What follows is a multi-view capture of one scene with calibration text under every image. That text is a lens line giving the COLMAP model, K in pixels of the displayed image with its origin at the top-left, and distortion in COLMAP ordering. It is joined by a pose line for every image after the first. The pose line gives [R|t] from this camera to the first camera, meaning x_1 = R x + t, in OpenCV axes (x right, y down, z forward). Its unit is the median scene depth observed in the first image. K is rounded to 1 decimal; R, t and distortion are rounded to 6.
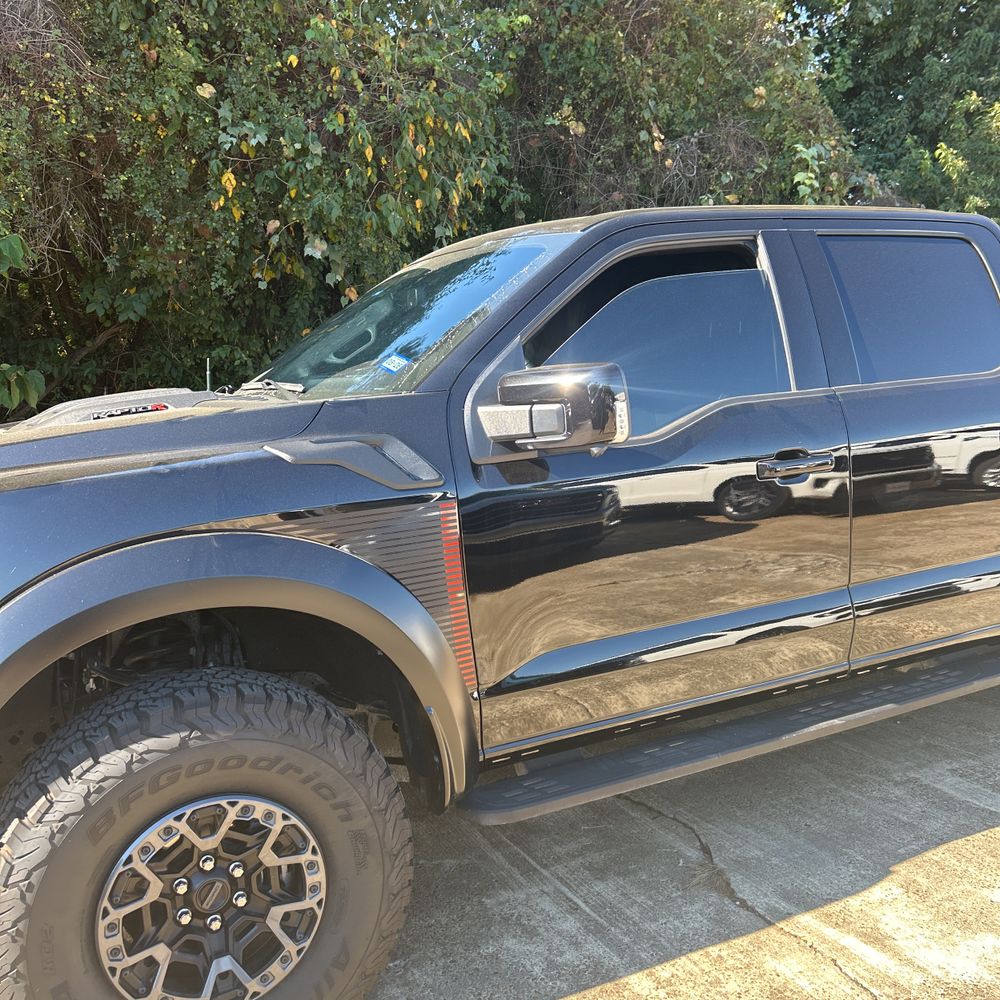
lens RADIAL K [[1010.5, 0, 507.4], [0, 1010.5, 492.4], [0, 0, 1]] dist [0.014844, 0.000111]
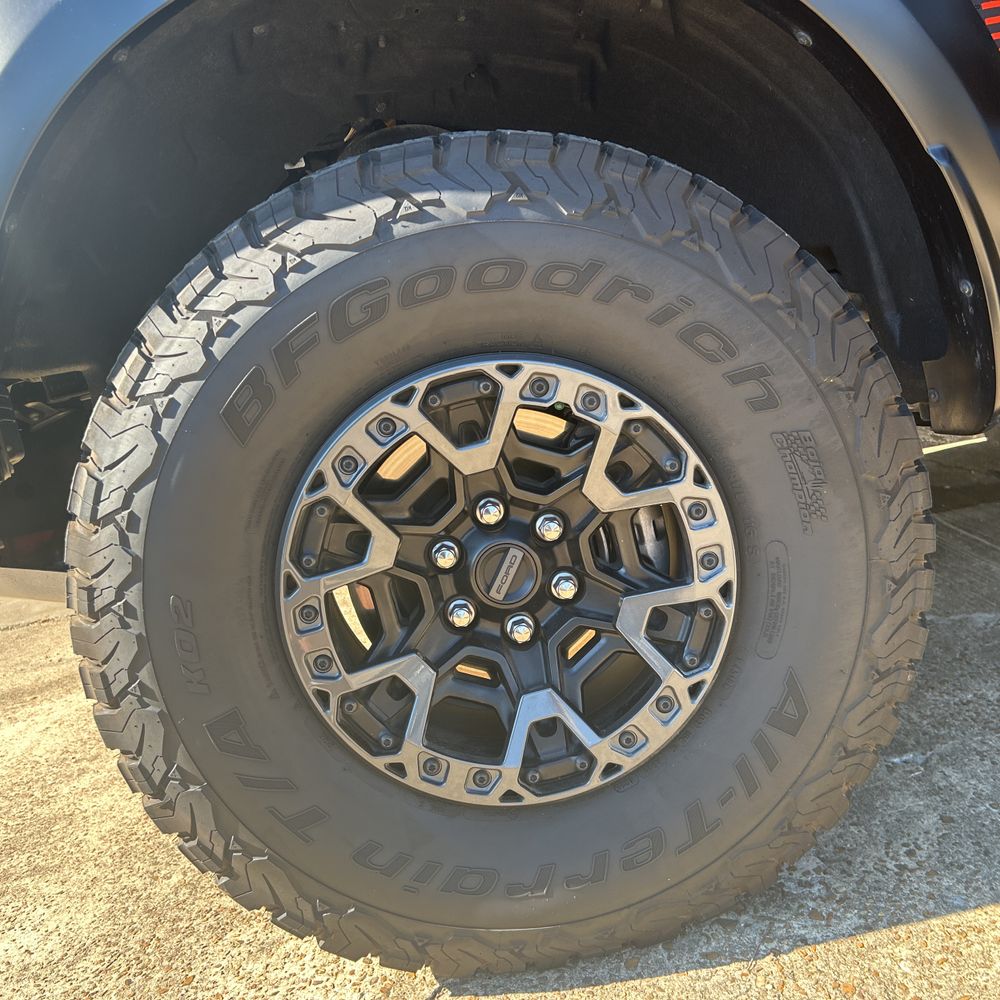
lens RADIAL K [[1002.4, 0, 483.8], [0, 1002.4, 480.0], [0, 0, 1]] dist [0.084266, -0.140715]
pose [[0.897307, -0.082690, -0.433593, -0.079379], [0.125824, 0.989459, 0.071689, 0.306548], [0.423094, -0.118884, 0.898253, 0.540091]]
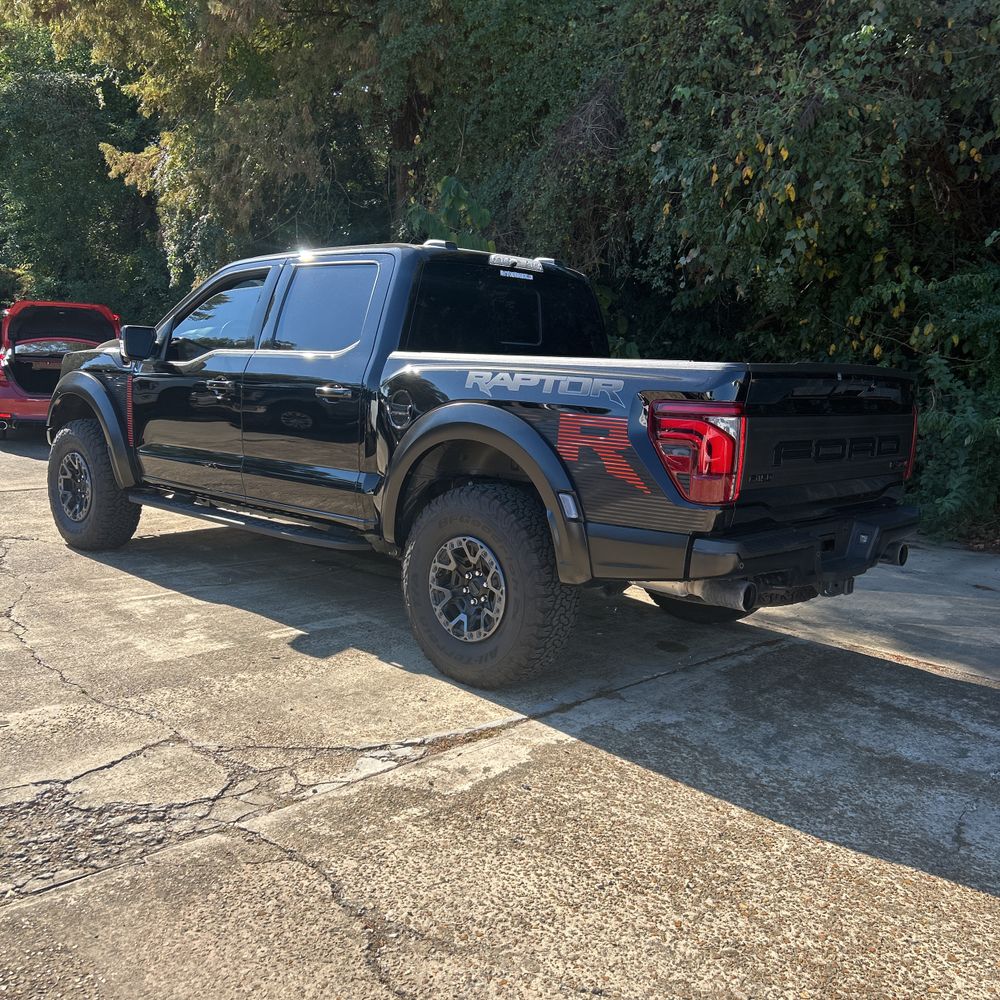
lens RADIAL K [[1010.2, 0, 502.1], [0, 1010.2, 476.3], [0, 0, 1]] dist [0.109295, -0.222675]
pose [[0.338987, 0.173794, -0.924599, 3.056232], [-0.174934, 0.977294, 0.119563, -0.240918], [0.924384, 0.121214, 0.361693, 1.030212]]
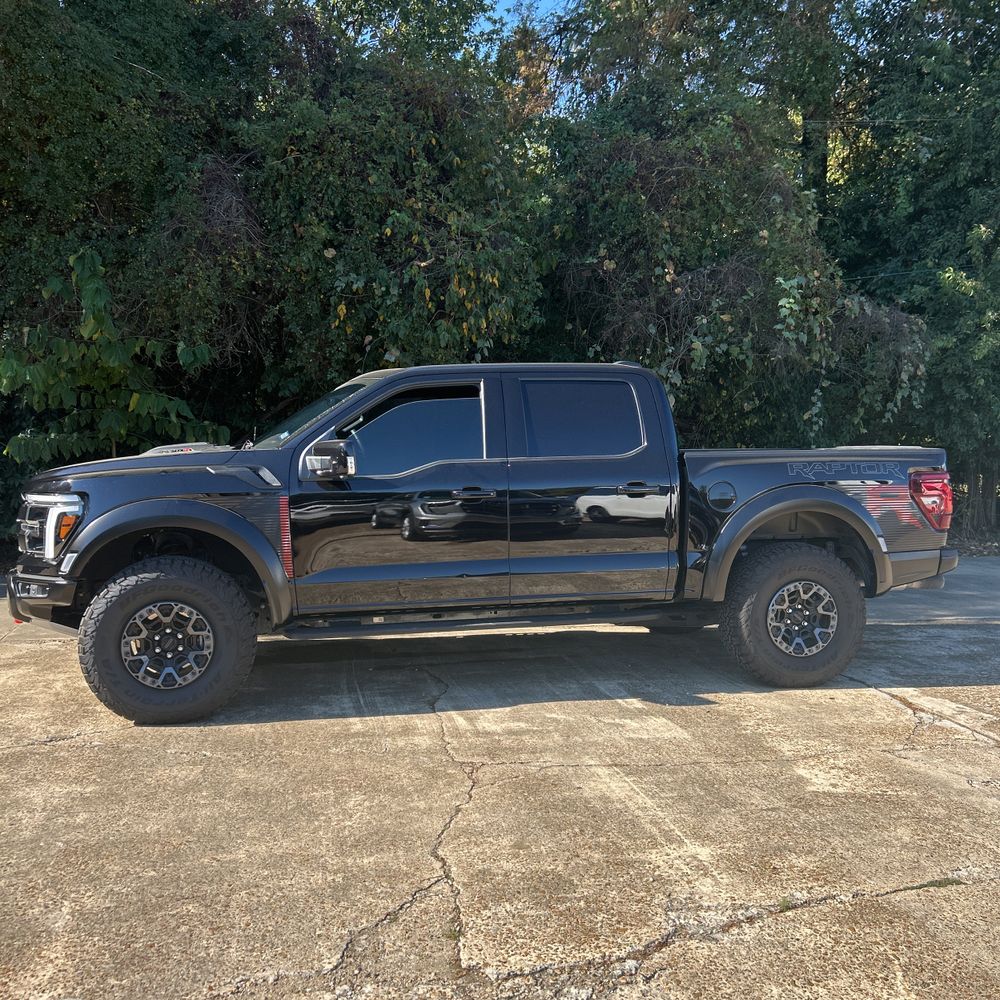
lens RADIAL K [[999.0, 0, 496.7], [0, 999.0, 496.0], [0, 0, 1]] dist [0.112925, -0.261548]
pose [[0.966419, 0.060755, -0.249687, 1.072275], [-0.075146, 0.995992, -0.048503, 0.091339], [0.245740, 0.065637, 0.967111, -1.216226]]
